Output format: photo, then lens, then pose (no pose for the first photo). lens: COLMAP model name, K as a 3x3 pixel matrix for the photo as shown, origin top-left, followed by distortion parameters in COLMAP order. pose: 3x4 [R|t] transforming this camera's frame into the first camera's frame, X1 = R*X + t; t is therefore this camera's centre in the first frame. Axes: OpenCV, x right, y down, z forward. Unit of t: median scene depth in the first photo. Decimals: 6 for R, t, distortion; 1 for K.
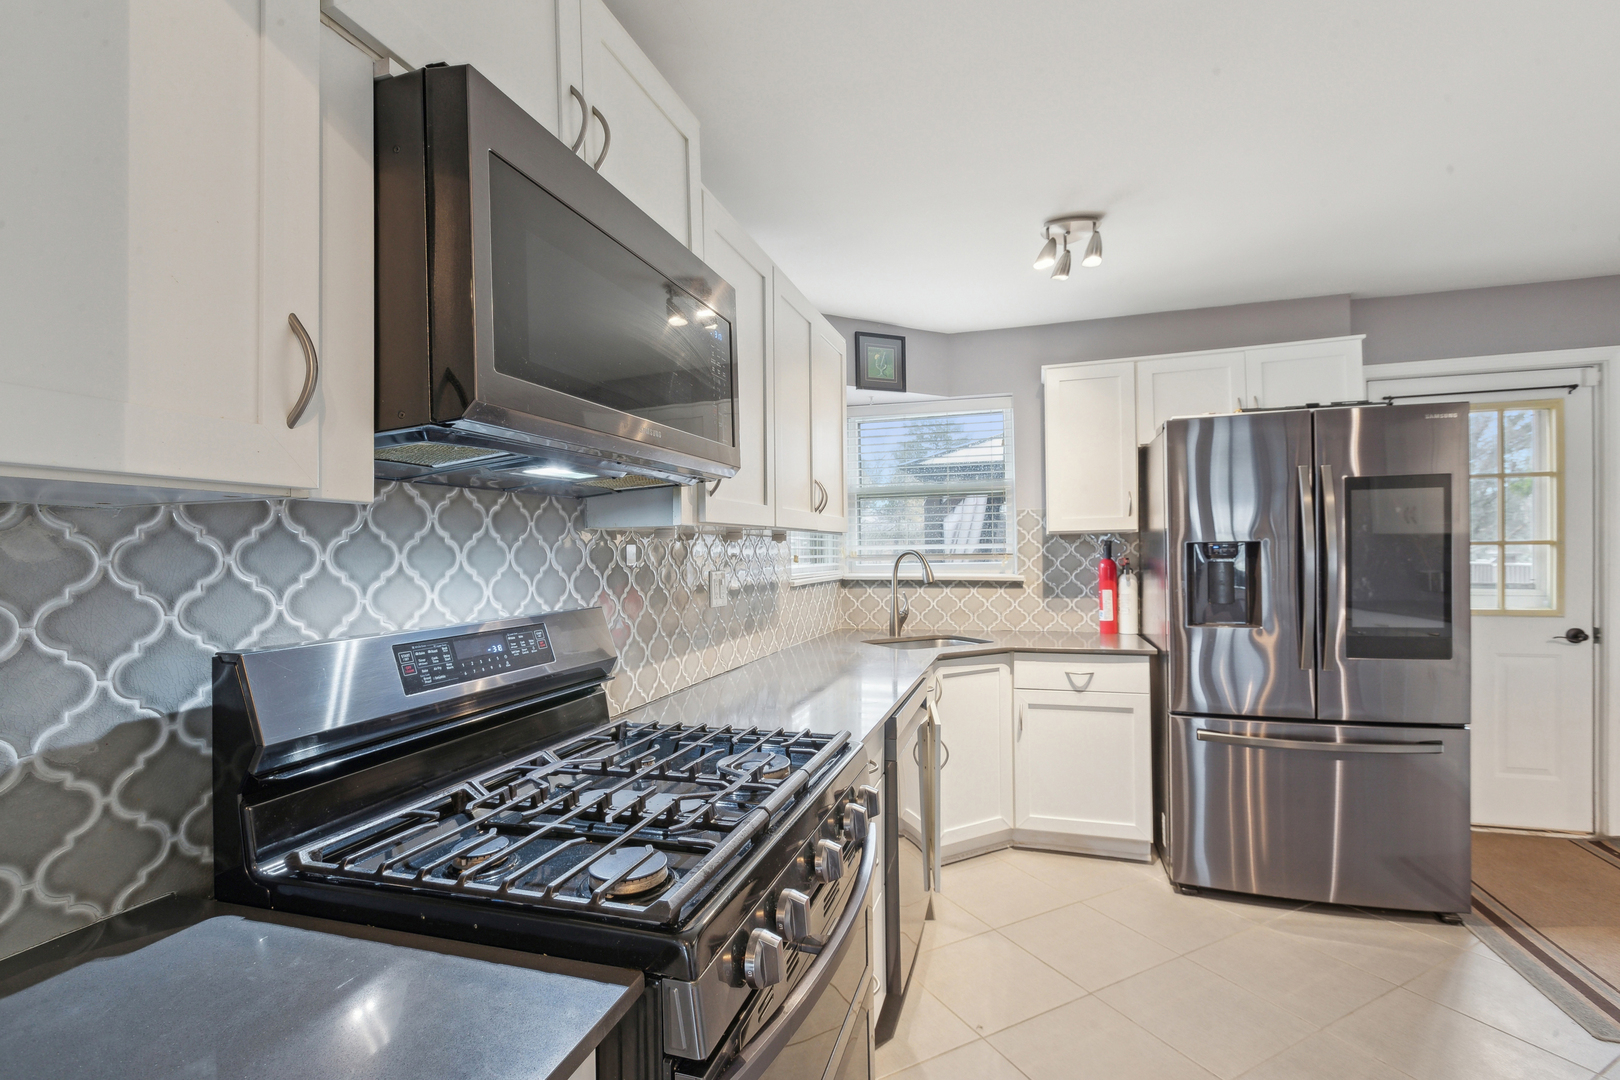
lens RADIAL K [[736.2, 0, 787.8], [0, 736.2, 541.5], [0, 0, 1]] dist [0.003886, 0.000305]
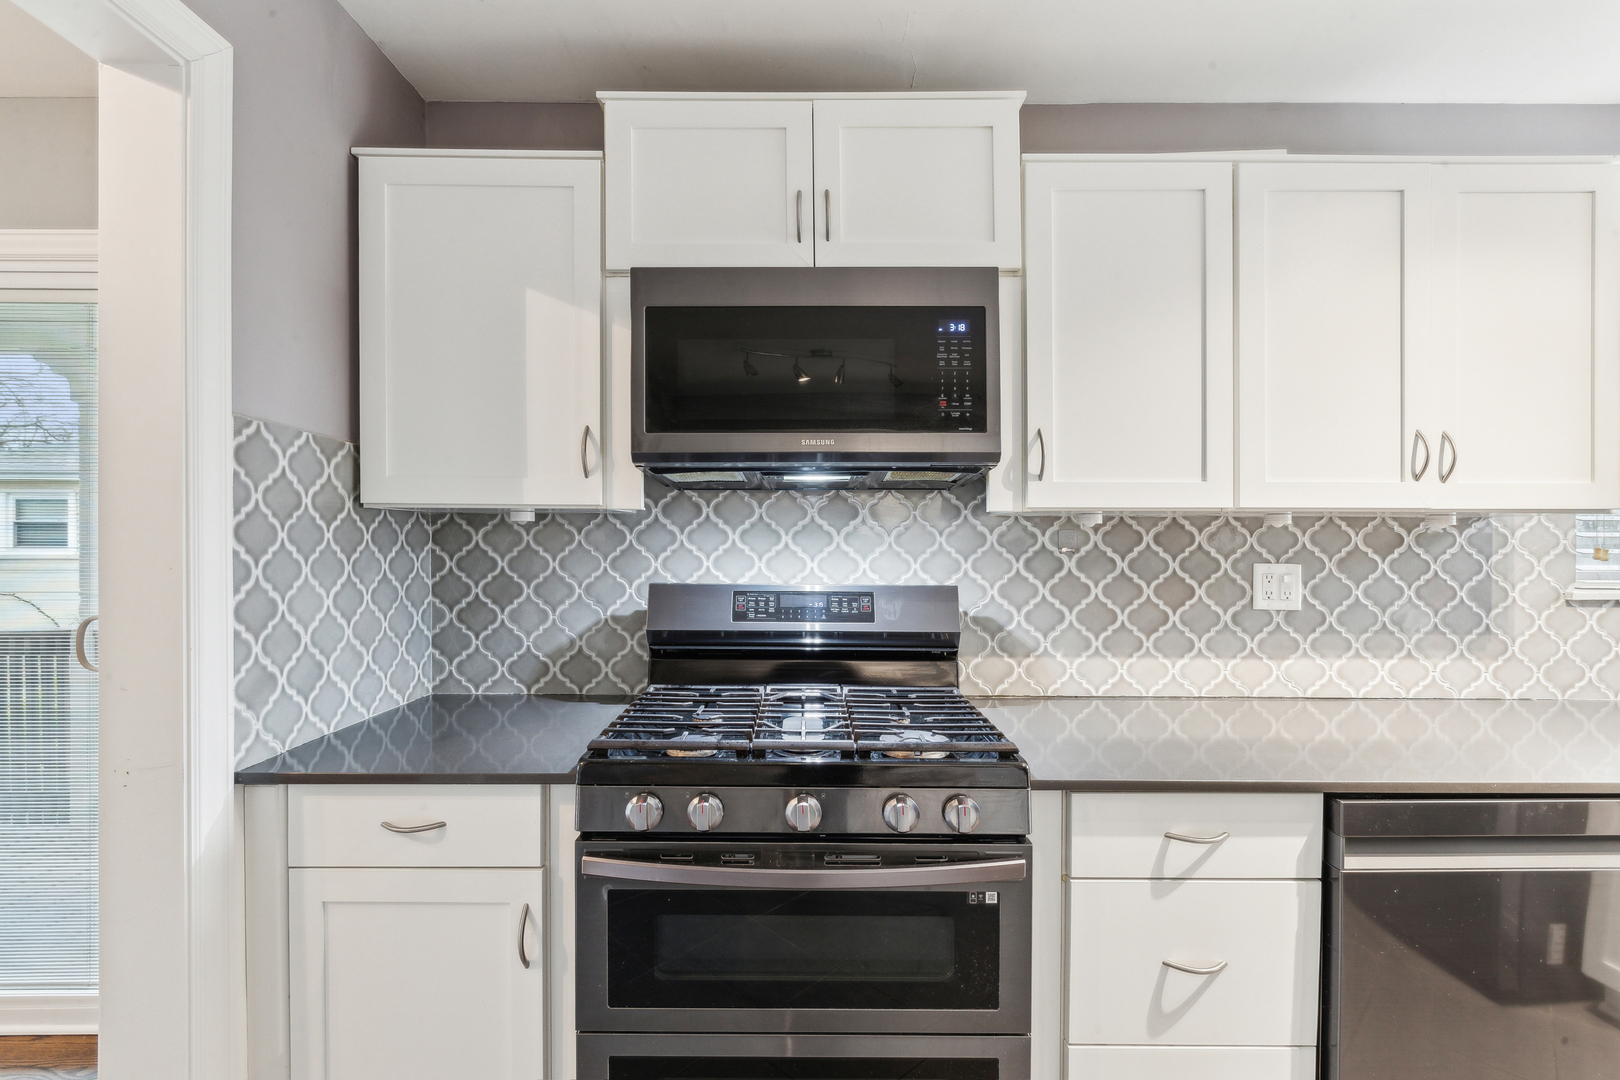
lens RADIAL K [[736.2, 0, 808.1], [0, 736.2, 537.9], [0, 0, 1]] dist [0.003886, 0.000305]
pose [[0.305082, 0.011676, -0.952254, 0.885724], [0.003946, 0.999901, 0.013525, 0.000757], [0.952318, -0.007884, 0.305006, 0.531724]]
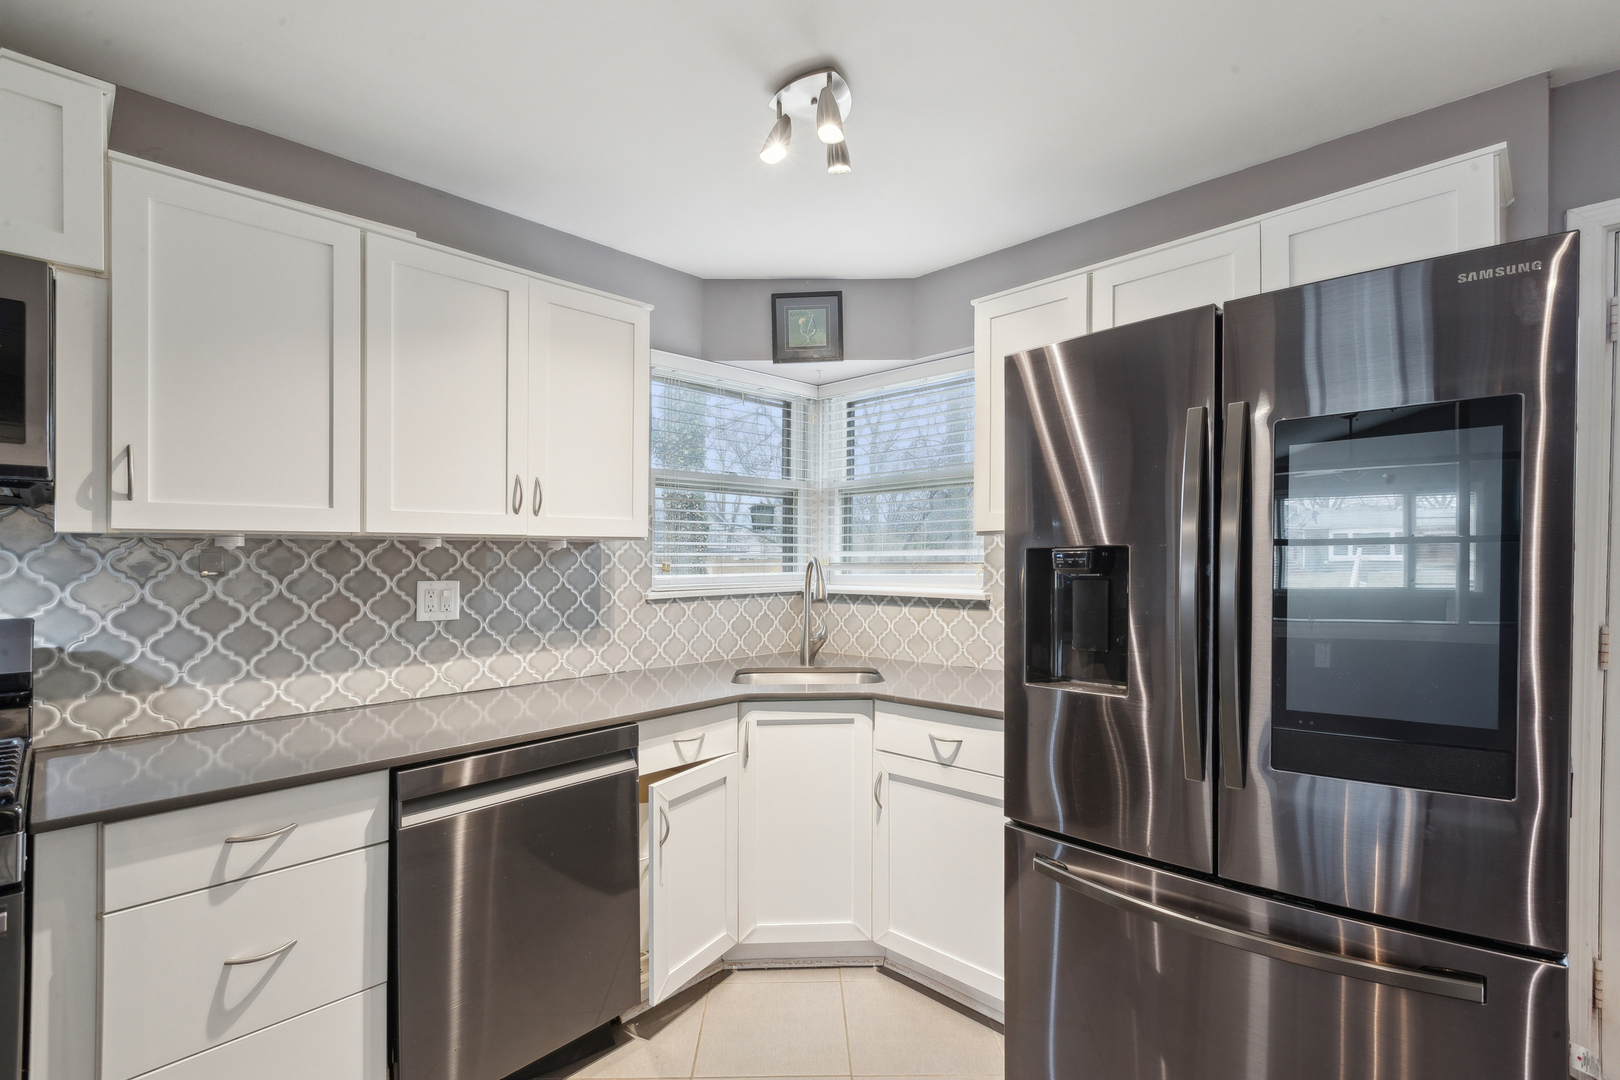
lens RADIAL K [[736.2, 0, 798.9], [0, 736.2, 544.4], [0, 0, 1]] dist [0.003886, 0.000305]
pose [[0.891679, -0.004619, -0.452644, 1.278898], [0.003272, 0.999988, -0.003758, 0.000024], [0.452656, 0.001870, 0.891683, 0.710753]]
